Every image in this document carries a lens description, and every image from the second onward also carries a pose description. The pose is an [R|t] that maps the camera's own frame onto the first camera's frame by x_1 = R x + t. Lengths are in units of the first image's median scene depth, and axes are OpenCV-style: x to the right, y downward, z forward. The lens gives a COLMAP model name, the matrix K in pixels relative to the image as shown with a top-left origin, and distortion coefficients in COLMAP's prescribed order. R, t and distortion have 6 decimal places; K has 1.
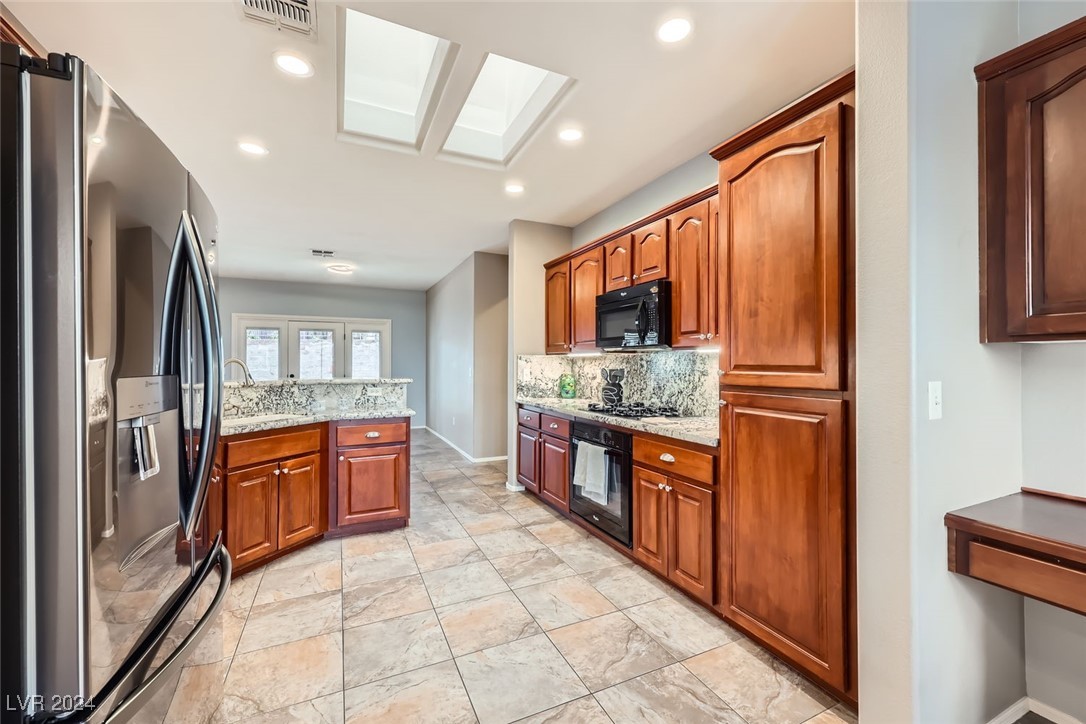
lens RADIAL K [[443.2, 0, 553.2], [0, 443.2, 361.5], [0, 0, 1]] dist [-0.000974, 0.001122]
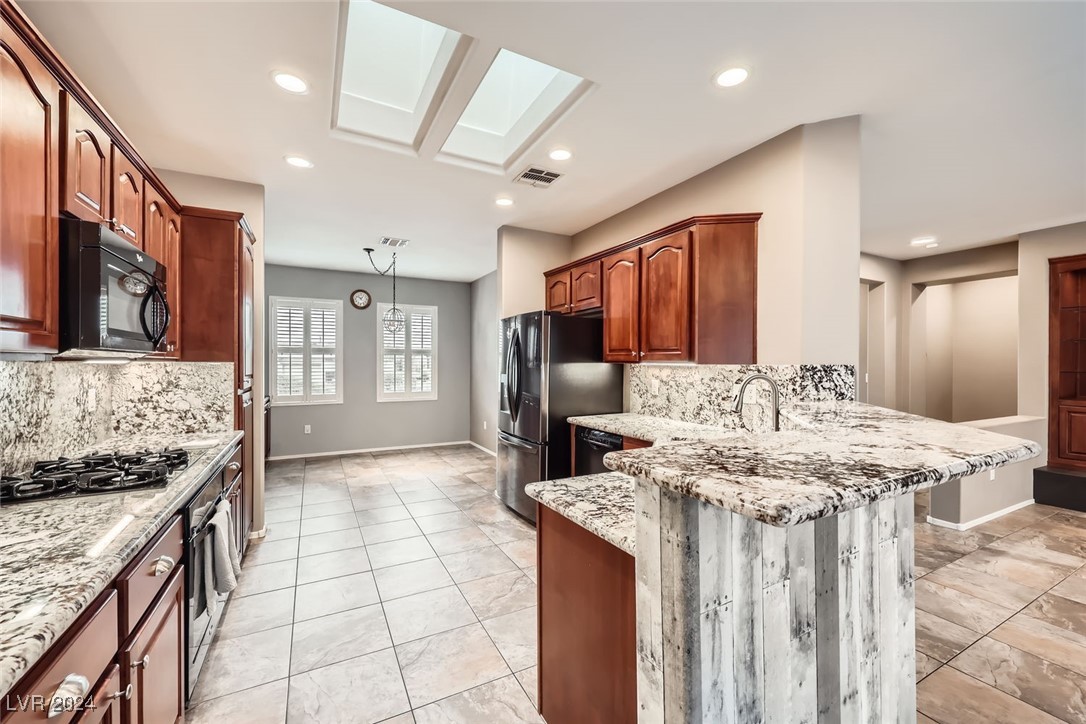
lens RADIAL K [[443.2, 0, 548.7], [0, 443.2, 365.9], [0, 0, 1]] dist [-0.000974, 0.001122]
pose [[-0.999120, -0.001275, -0.041933, -0.334628], [-0.001188, 0.999997, -0.002105, -0.014247], [0.041936, -0.002054, -0.999118, 1.572282]]
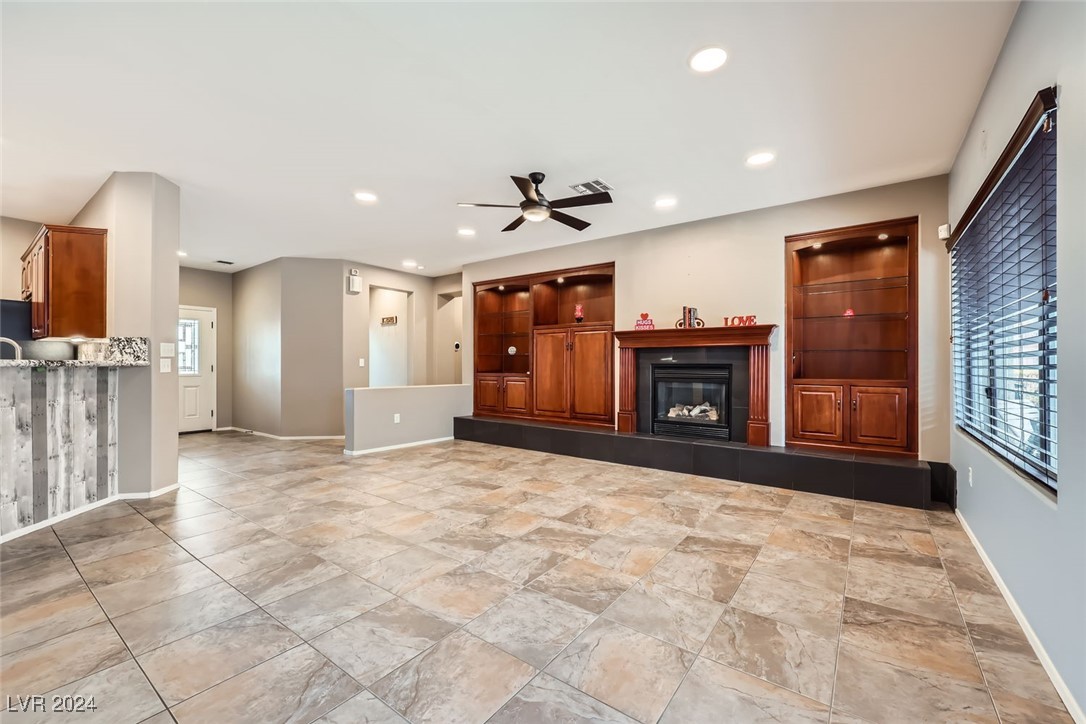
lens RADIAL K [[443.2, 0, 554.2], [0, 443.2, 351.4], [0, 0, 1]] dist [-0.000974, 0.001122]
pose [[-0.878293, -0.015427, -0.477874, -1.276403], [0.002473, 0.999319, -0.036806, 0.064185], [0.478117, -0.033508, -0.877657, 2.358077]]
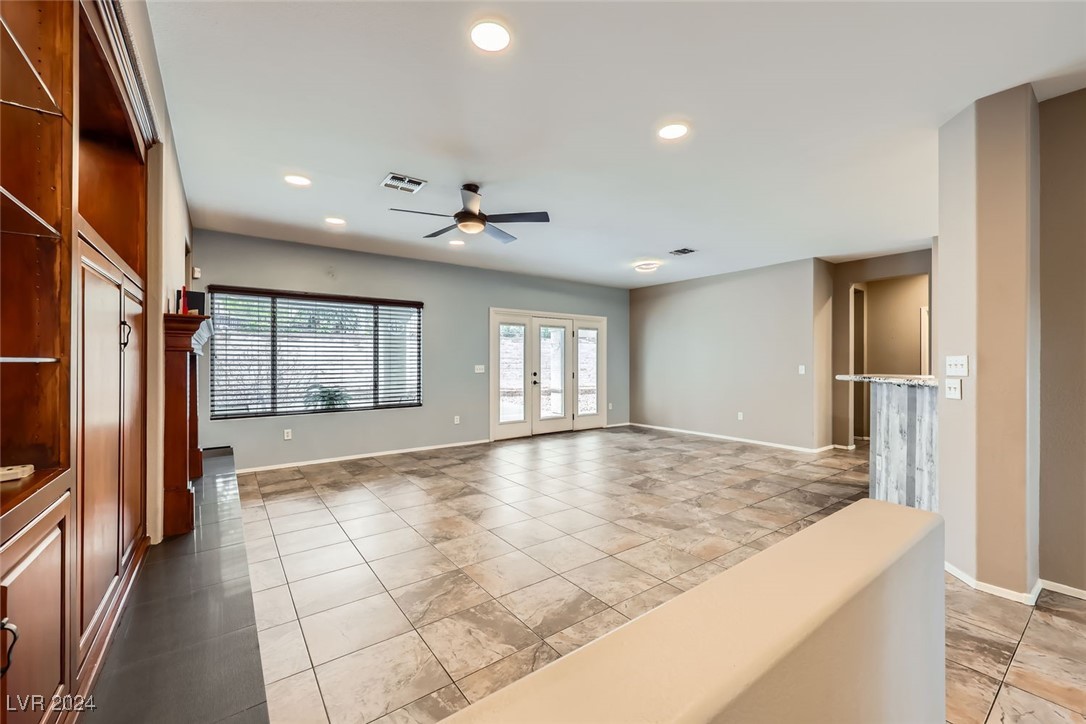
lens RADIAL K [[443.2, 0, 544.9], [0, 443.2, 359.8], [0, 0, 1]] dist [-0.000974, 0.001122]
pose [[0.983722, 0.002238, 0.179681, -1.816821], [-0.002063, 0.999997, -0.001163, 0.007807], [-0.179683, 0.000773, 0.983724, 0.126812]]
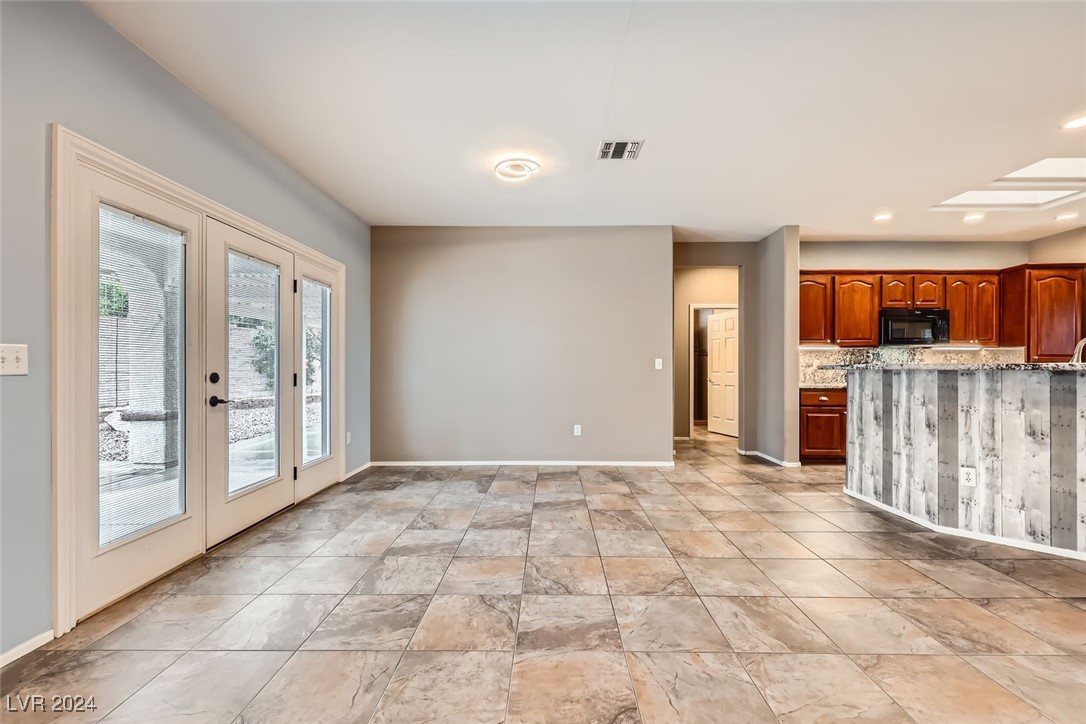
lens RADIAL K [[443.2, 0, 551.7], [0, 443.2, 365.9], [0, 0, 1]] dist [-0.000974, 0.001122]
pose [[0.441673, 0.002575, 0.897172, -1.925178], [-0.005153, 0.999987, -0.000334, 0.055156], [-0.897161, -0.004476, 0.441681, 1.490267]]
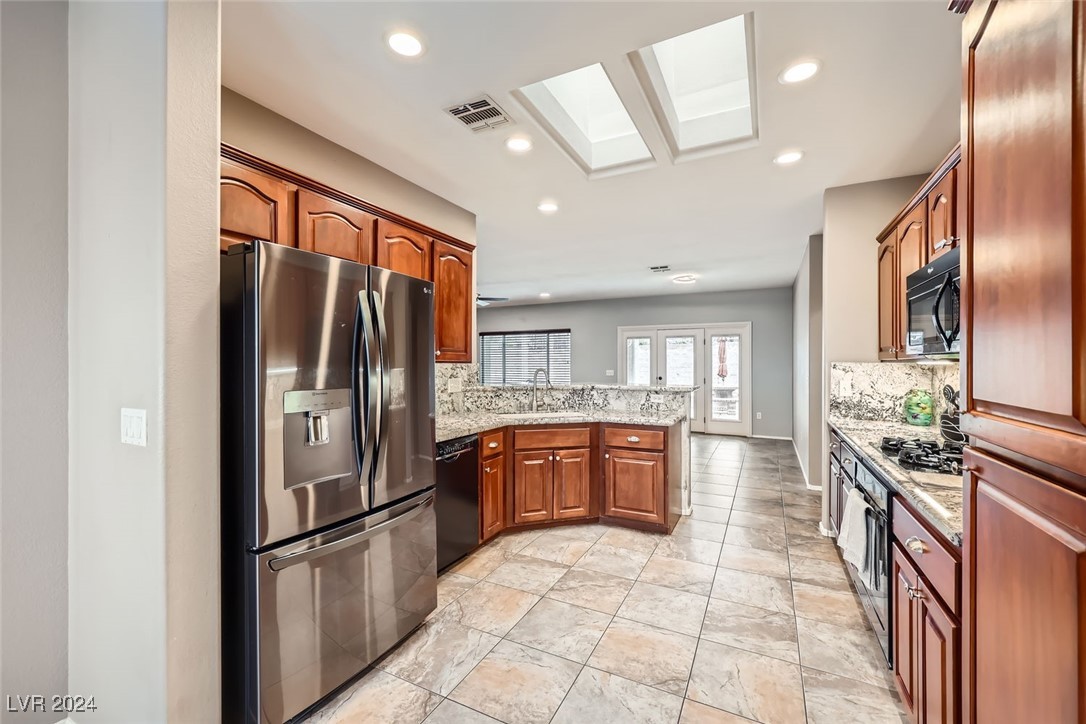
lens RADIAL K [[443.2, 0, 545.0], [0, 443.2, 363.3], [0, 0, 1]] dist [-0.000974, 0.001122]
pose [[0.609978, 0.000777, -0.792418, 0.321392], [0.002190, 0.999994, 0.002666, -0.022470], [0.792415, -0.003361, 0.609973, 0.177391]]
